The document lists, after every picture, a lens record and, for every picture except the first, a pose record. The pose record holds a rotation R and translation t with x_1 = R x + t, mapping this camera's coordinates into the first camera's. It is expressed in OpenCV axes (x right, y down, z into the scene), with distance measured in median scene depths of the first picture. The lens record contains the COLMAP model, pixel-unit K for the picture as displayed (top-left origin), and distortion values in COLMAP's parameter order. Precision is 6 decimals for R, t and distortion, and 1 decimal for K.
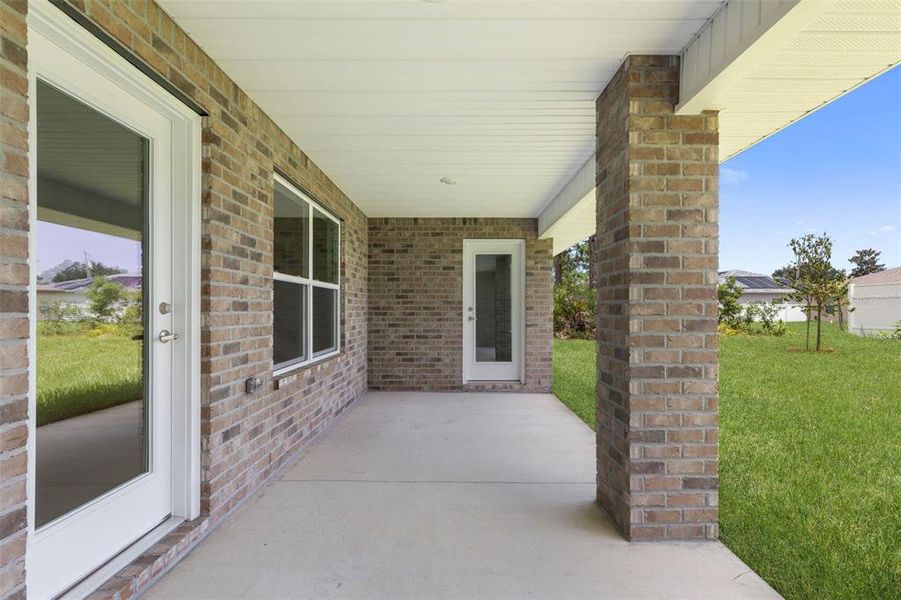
lens RADIAL K [[403.2, 0, 457.8], [0, 403.2, 308.0], [0, 0, 1]] dist [0.001020, 0.000113]
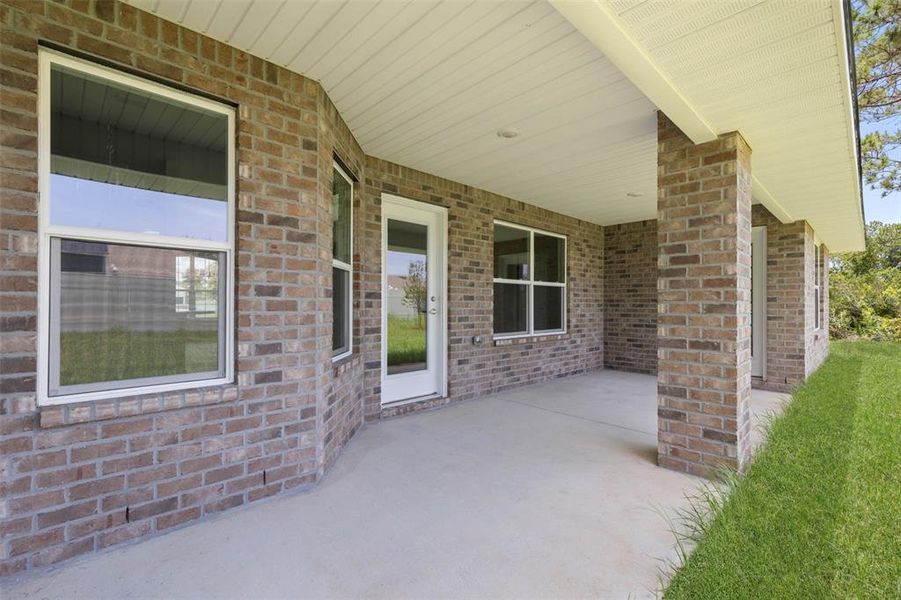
lens RADIAL K [[407.7, 0, 459.8], [0, 407.7, 302.0], [0, 0, 1]] dist [0.000185, -0.000028]
pose [[0.694917, -0.004881, -0.719073, 0.818083], [0.000567, 0.999980, -0.006240, 0.026250], [0.719090, 0.003929, 0.694906, -0.381324]]
